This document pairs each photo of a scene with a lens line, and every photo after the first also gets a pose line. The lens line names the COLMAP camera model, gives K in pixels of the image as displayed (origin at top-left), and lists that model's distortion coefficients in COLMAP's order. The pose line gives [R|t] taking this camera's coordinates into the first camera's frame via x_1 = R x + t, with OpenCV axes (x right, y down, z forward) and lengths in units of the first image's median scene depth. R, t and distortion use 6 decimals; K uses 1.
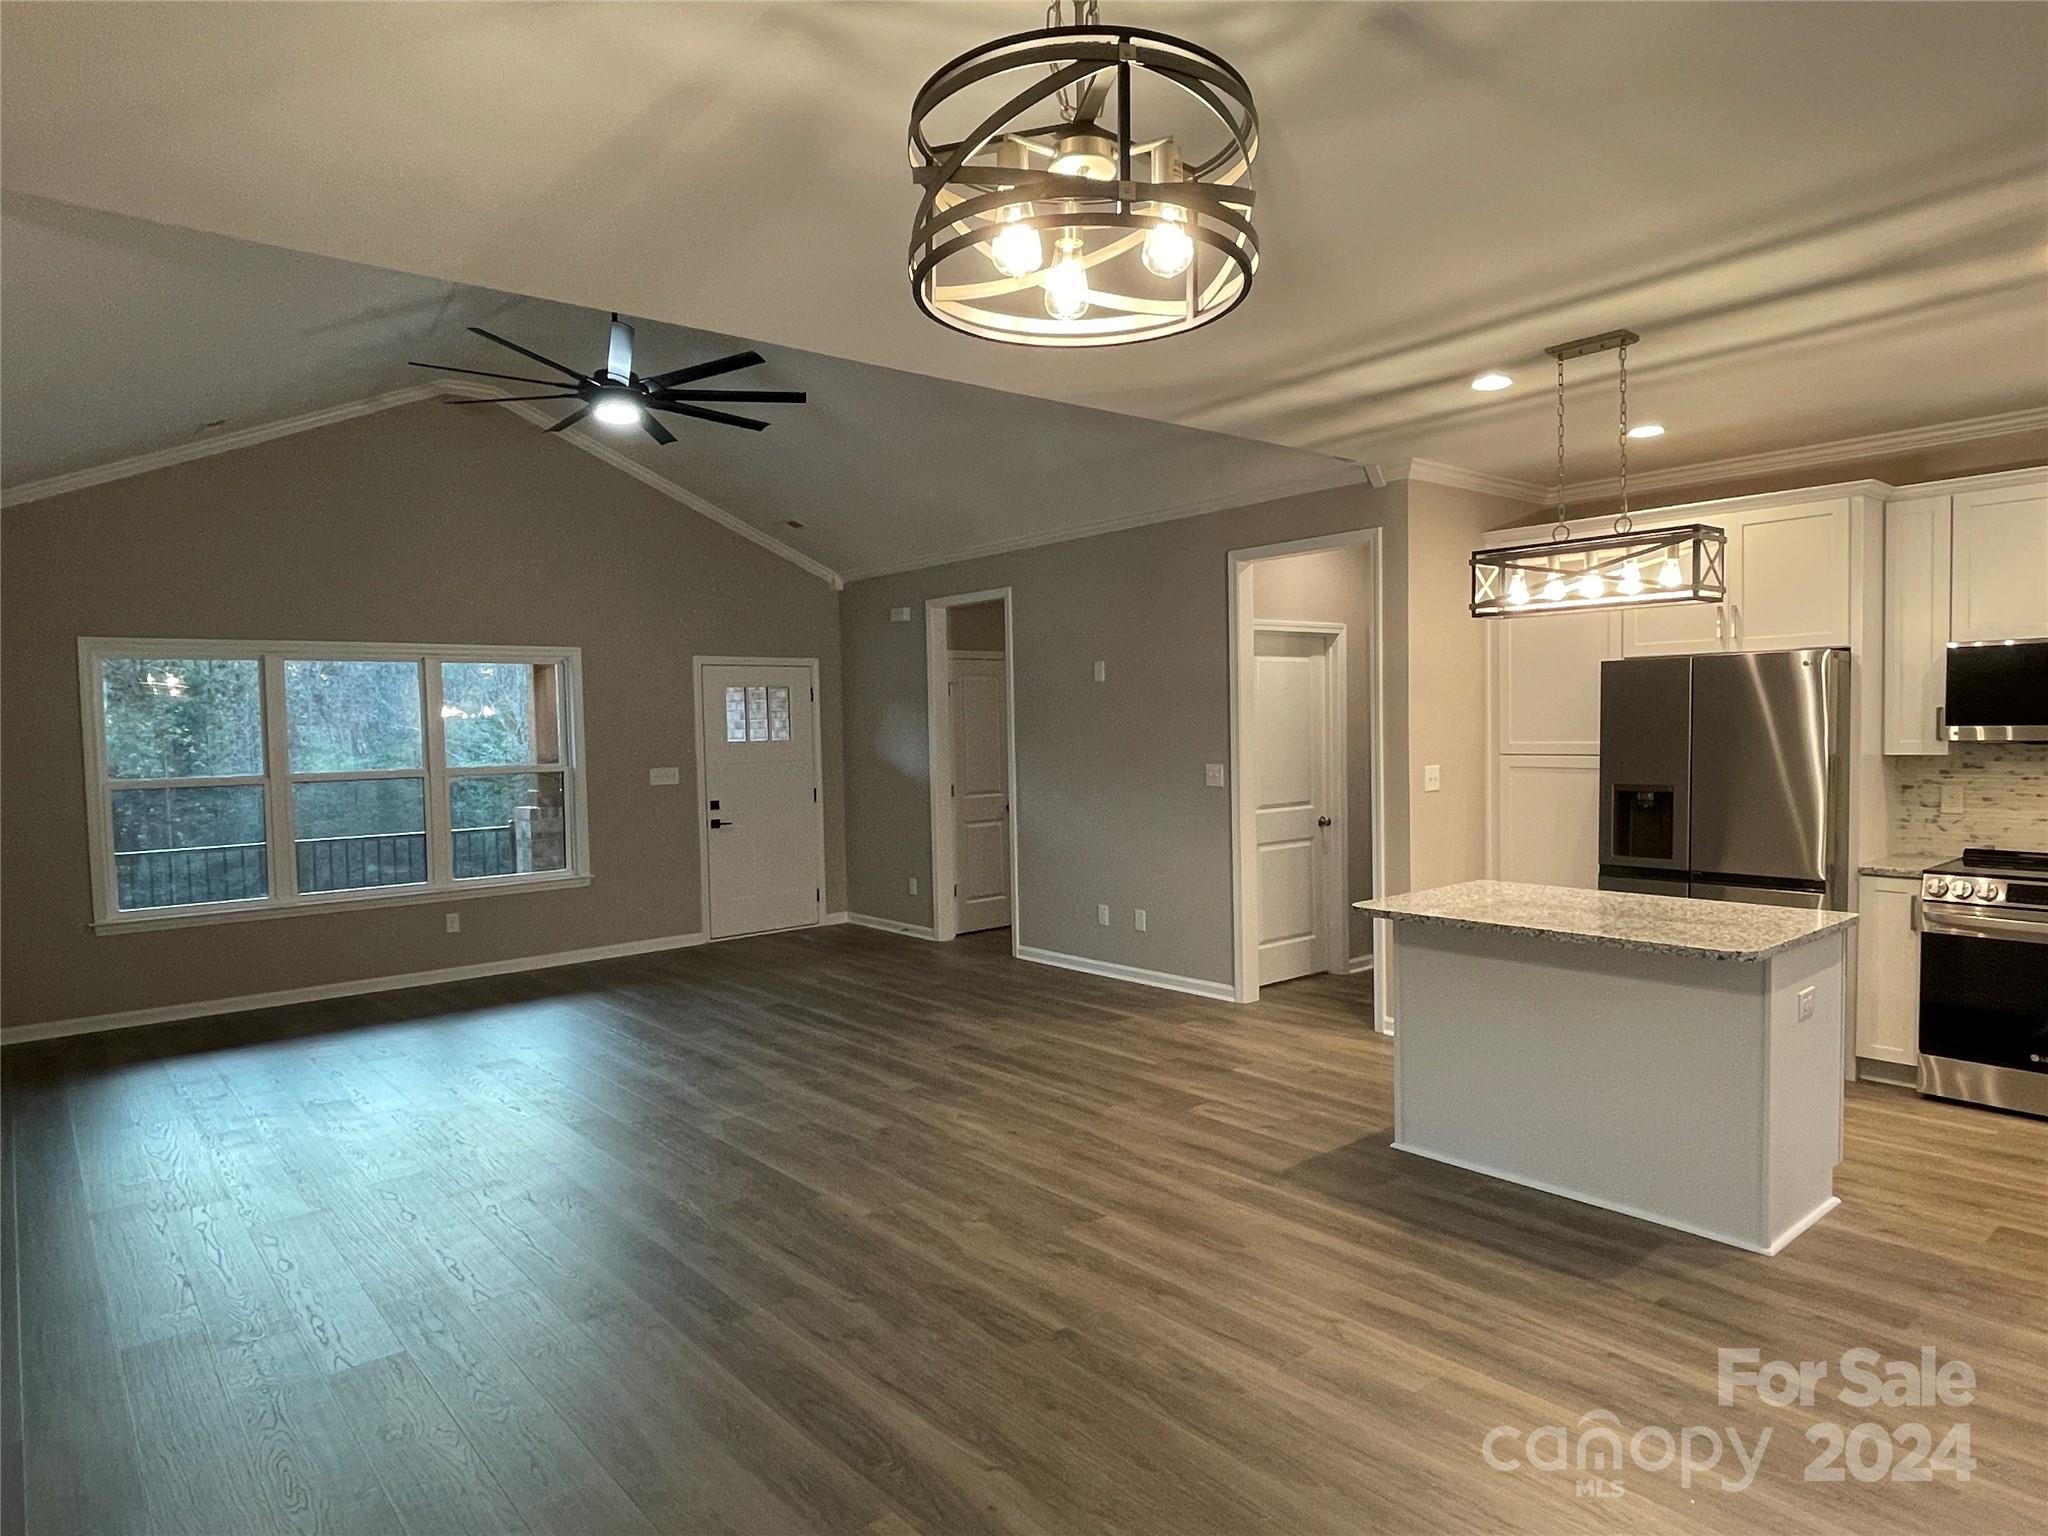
lens RADIAL K [[1207.7, 0, 1023.9], [0, 1207.7, 778.1], [0, 0, 1]] dist [0.007213, -0.012201]
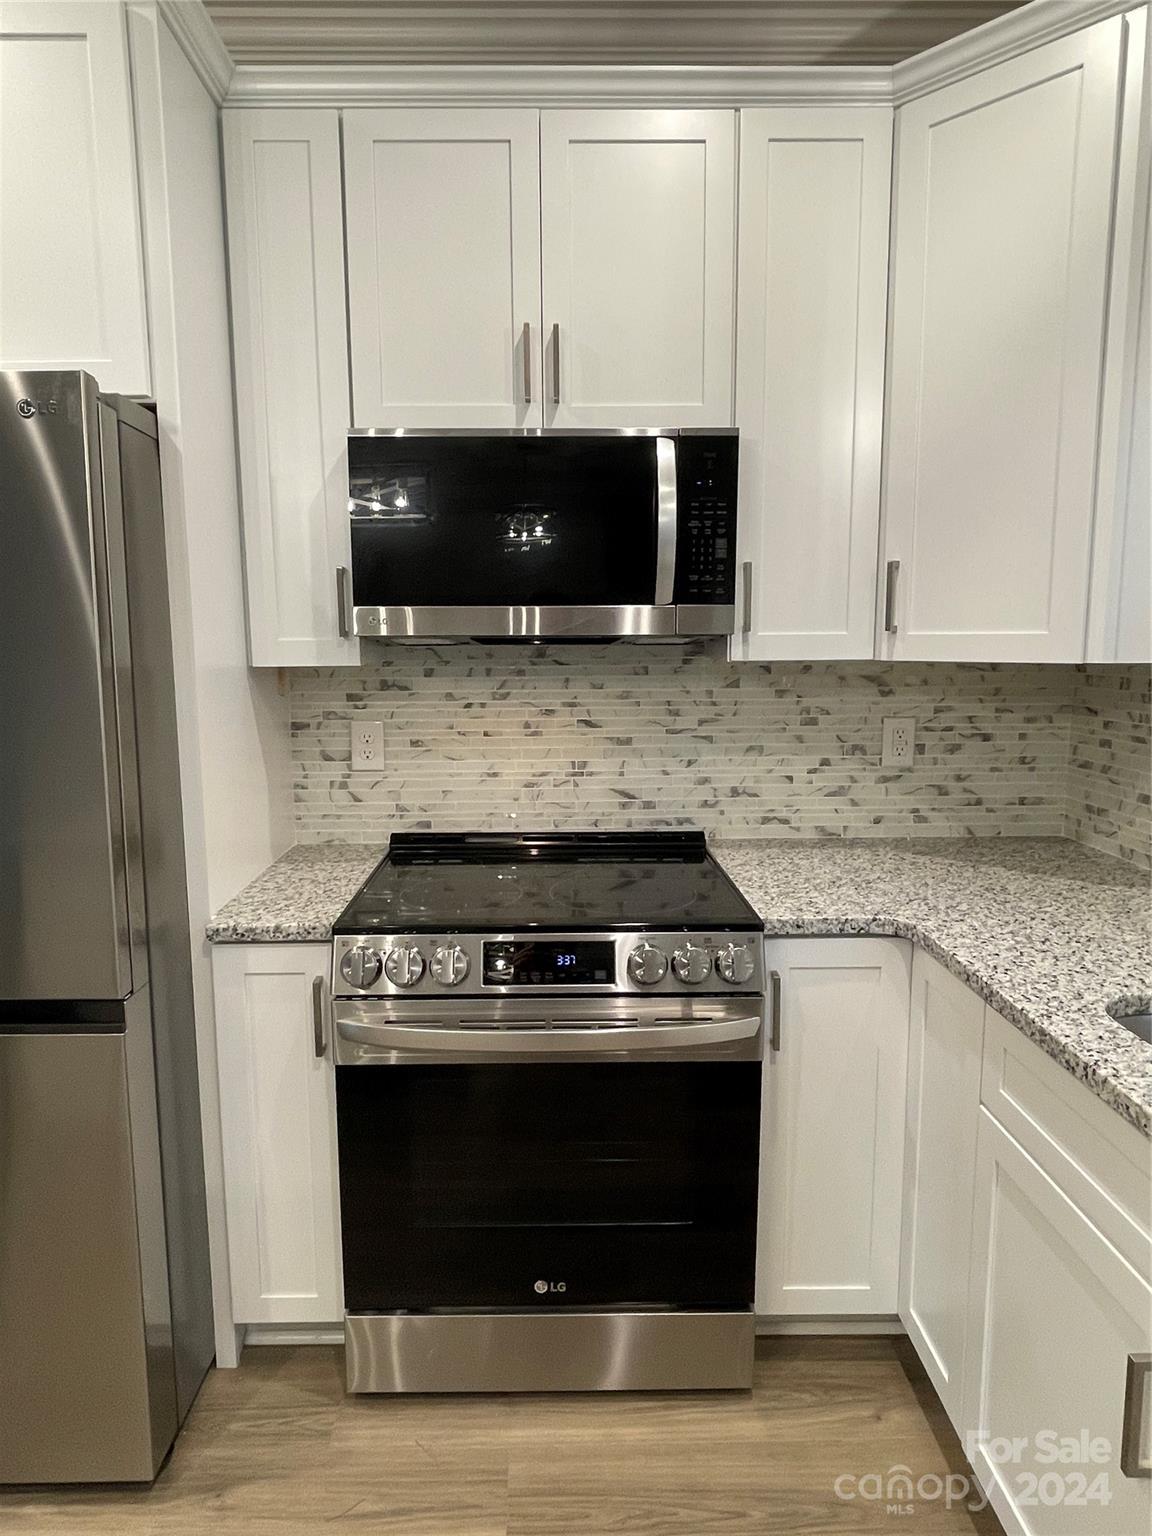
lens RADIAL K [[905.8, 0, 559.5], [0, 905.8, 758.2], [0, 0, 1]] dist [0.007213, -0.012201]
pose [[0.631509, -0.085361, 0.770656, 0.467528], [0.029214, 0.995835, 0.086363, -0.009932], [-0.774818, -0.032025, 0.631372, 0.621850]]
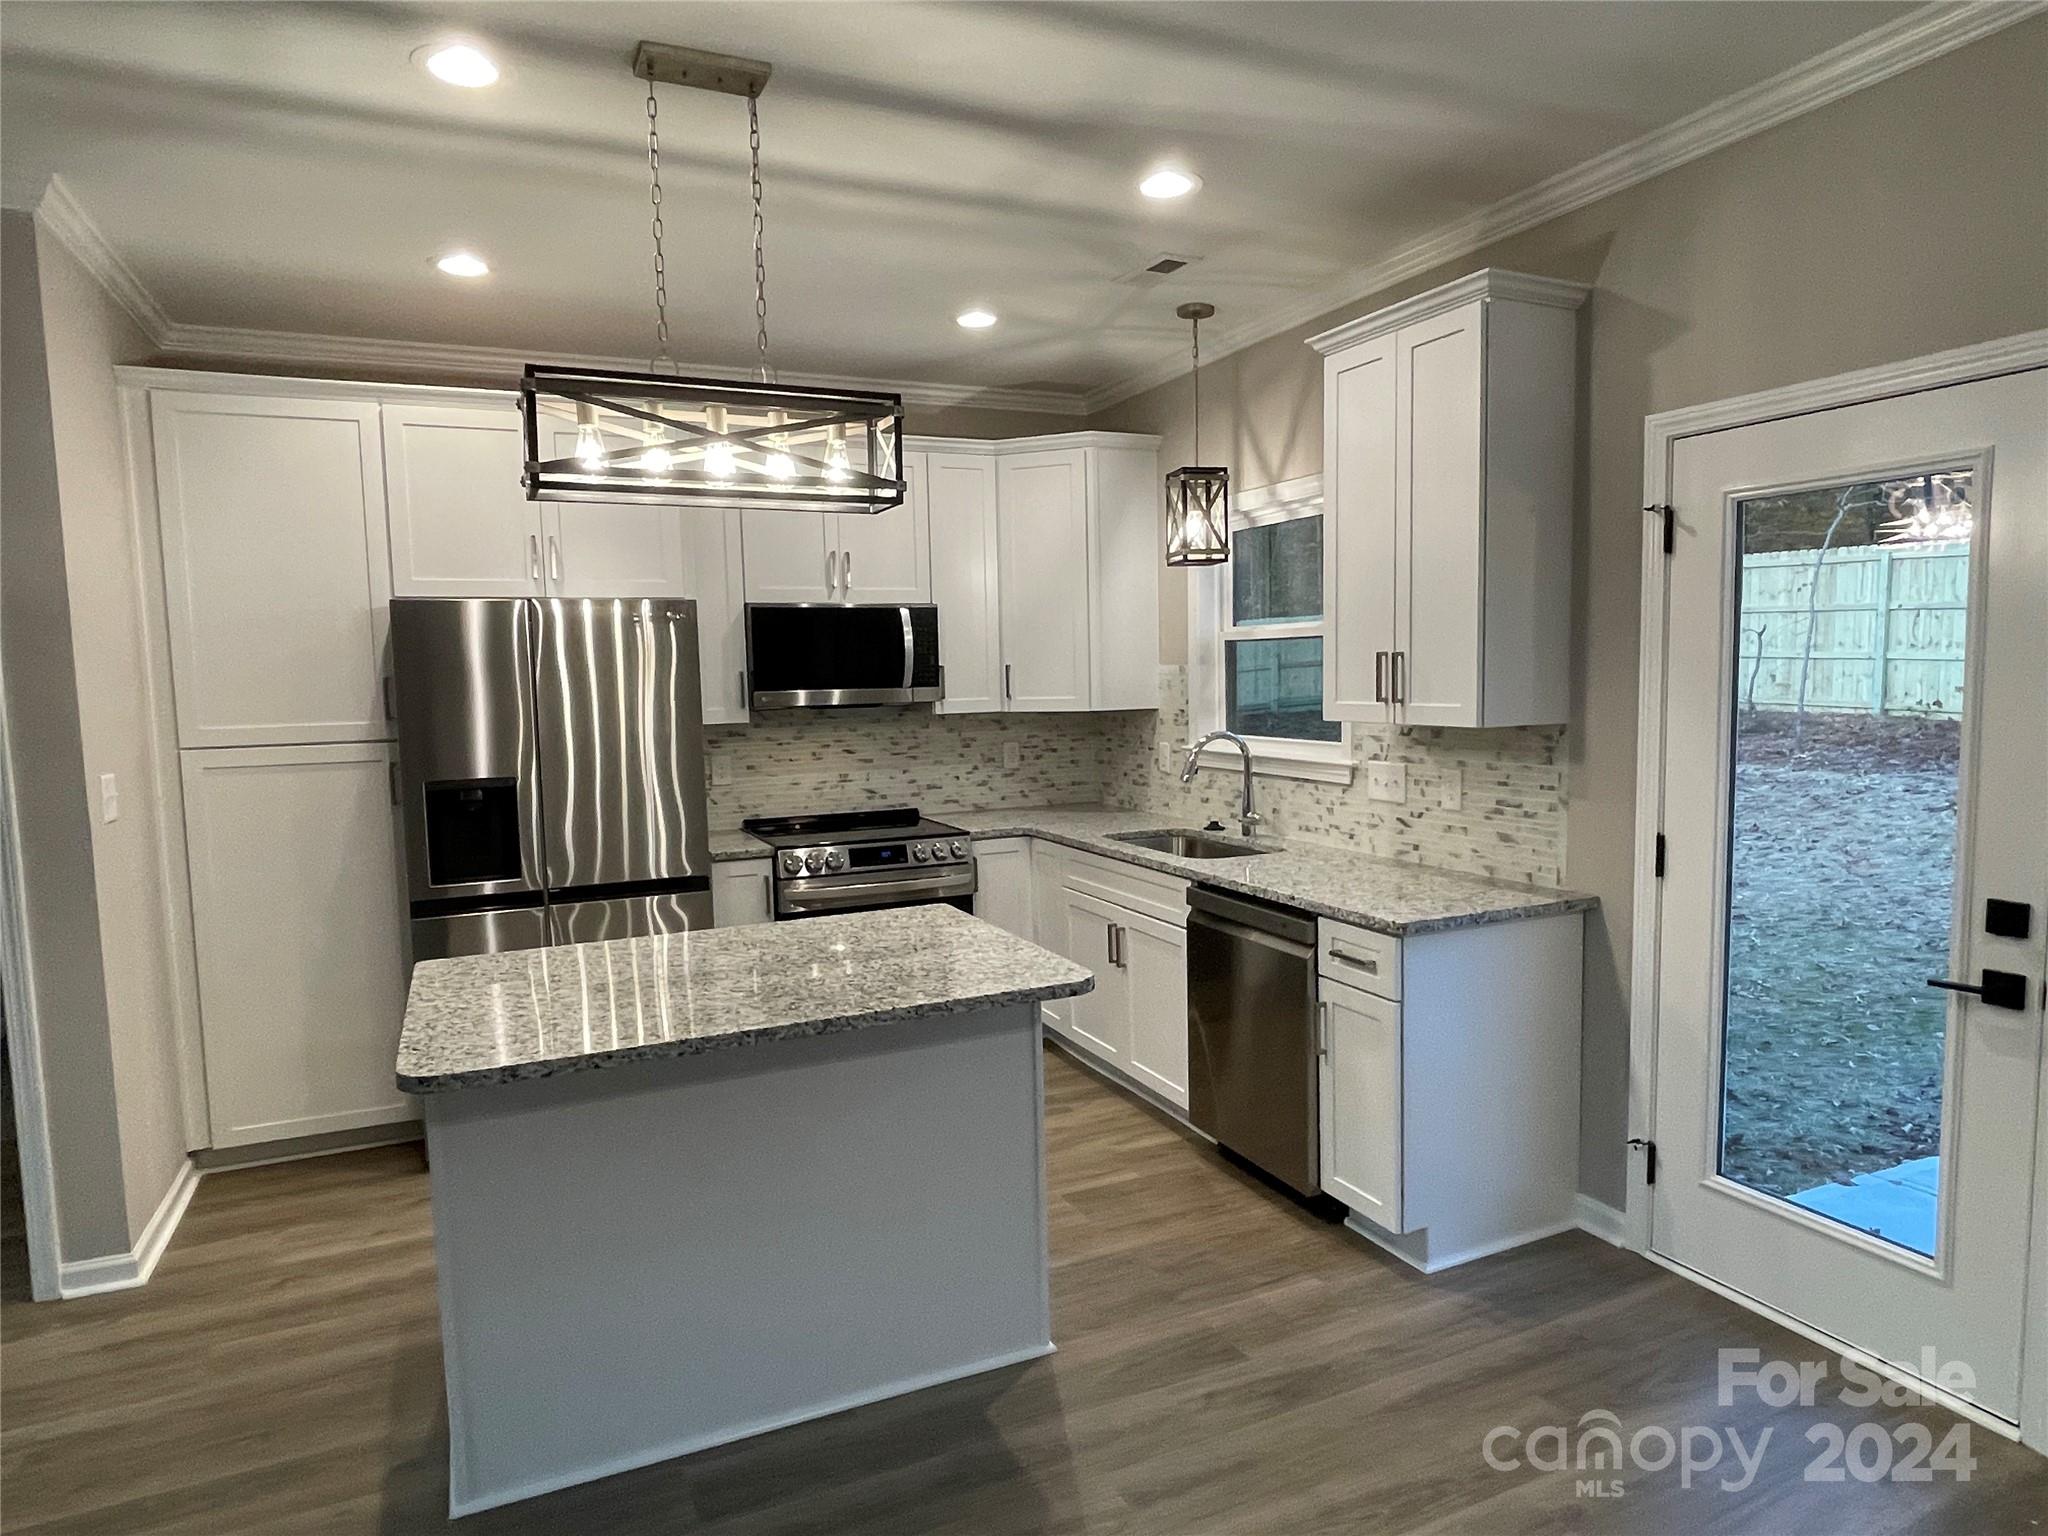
lens RADIAL K [[1207.7, 0, 1013.7], [0, 1207.7, 778.0], [0, 0, 1]] dist [0.007213, -0.012201]
pose [[0.268636, -0.071605, 0.960577, -0.076108], [0.062920, 0.996408, 0.056680, -0.014862], [-0.961185, 0.045213, 0.272176, 0.489794]]
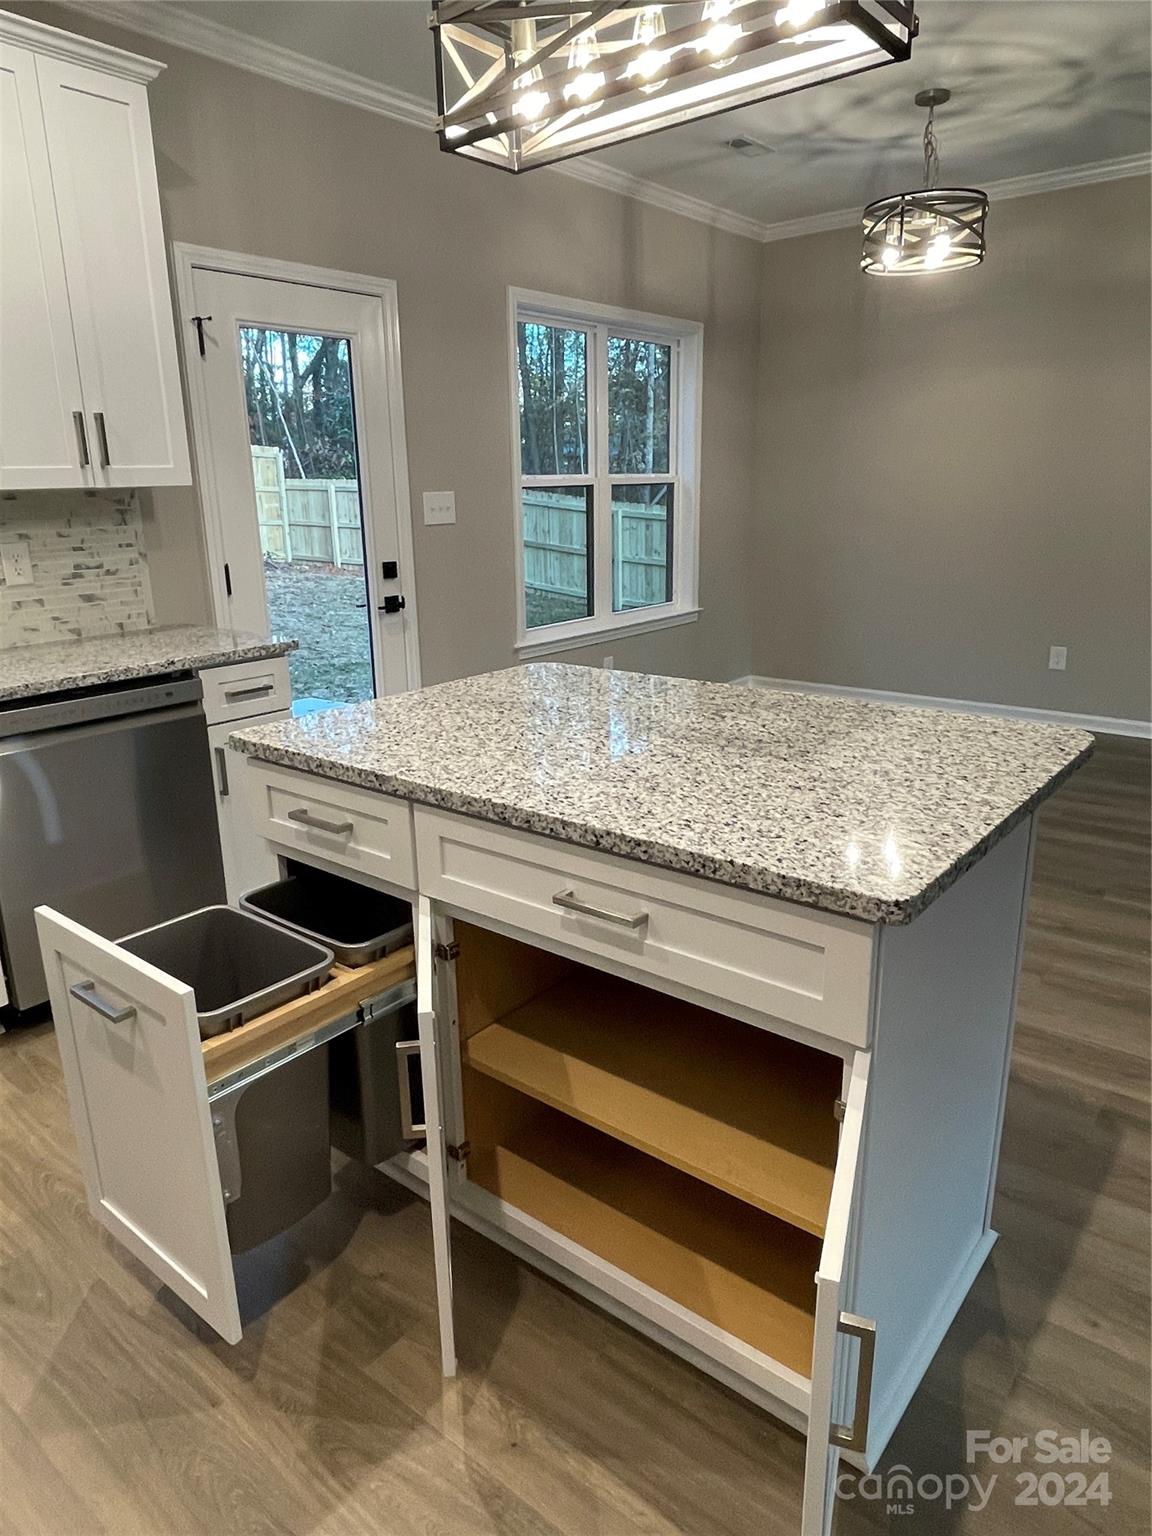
lens RADIAL K [[988.6, 0, 558.3], [0, 988.6, 762.7], [0, 0, 1]] dist [-0.011662, 0.005722]
pose [[-0.982674, 0.091268, -0.161313, 0.418001], [0.035126, 0.946286, 0.321416, -0.015916], [0.181984, 0.310181, -0.933097, 1.015945]]
